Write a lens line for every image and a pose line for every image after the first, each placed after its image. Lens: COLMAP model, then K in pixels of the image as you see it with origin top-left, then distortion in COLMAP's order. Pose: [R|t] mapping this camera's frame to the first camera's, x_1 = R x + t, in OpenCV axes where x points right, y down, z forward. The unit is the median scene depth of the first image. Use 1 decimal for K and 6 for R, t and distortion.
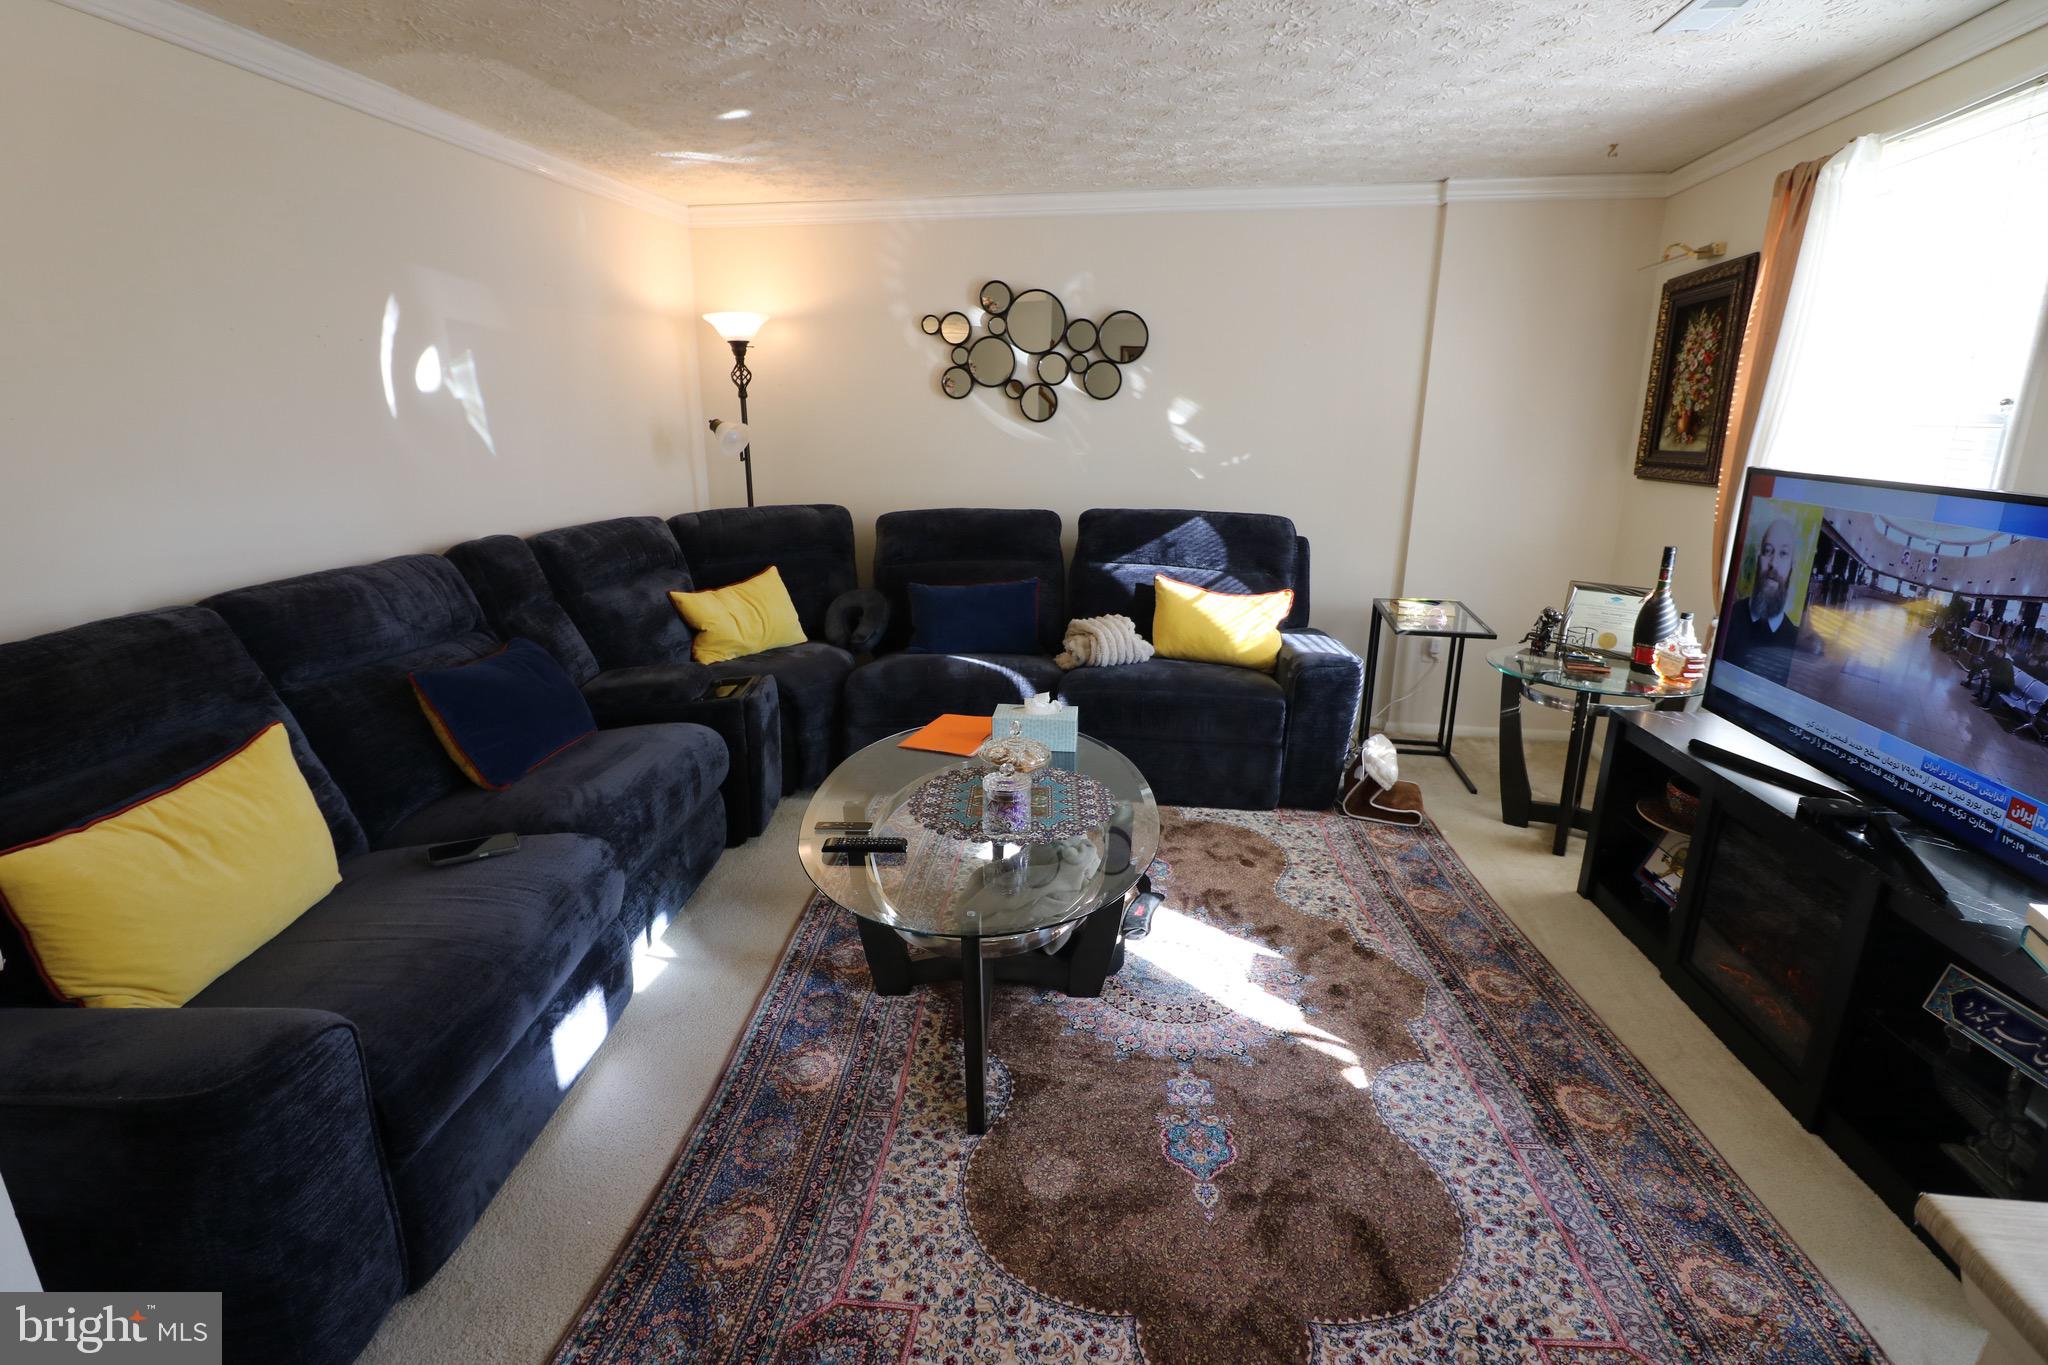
lens RADIAL K [[944.1, 0, 1024.2], [0, 944.1, 683.5], [0, 0, 1]] dist [-0.005684, -0.010112]
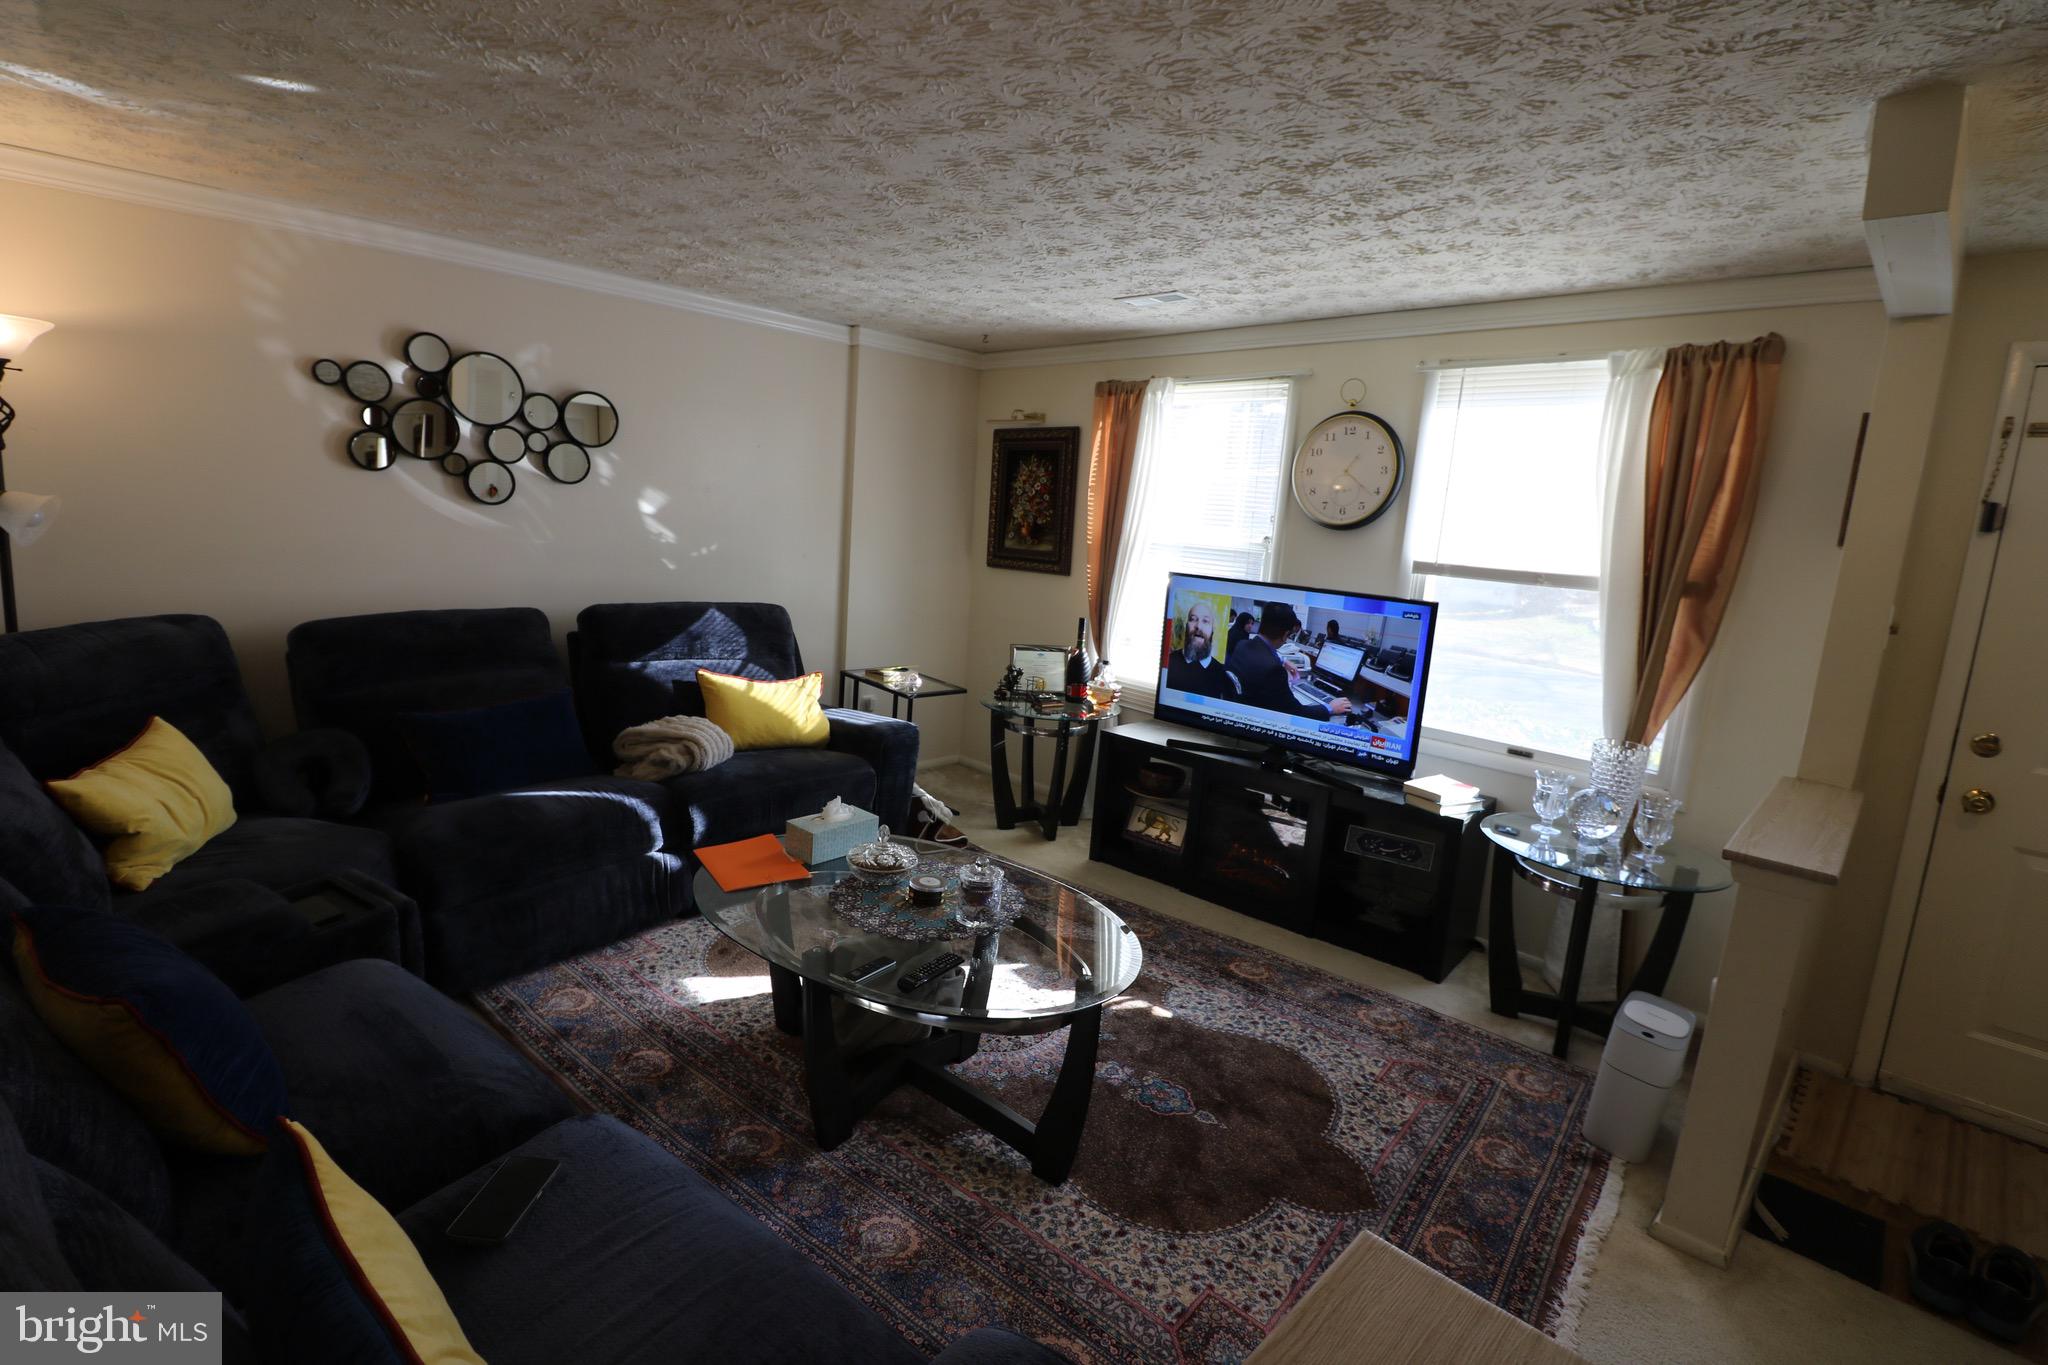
lens RADIAL K [[944.1, 0, 1029.1], [0, 944.1, 677.2], [0, 0, 1]] dist [-0.005684, -0.010112]
pose [[0.573931, -0.106757, 0.811915, -0.520247], [0.157692, 0.987318, 0.018350, -0.080693], [-0.803577, 0.117501, 0.583487, 0.173496]]
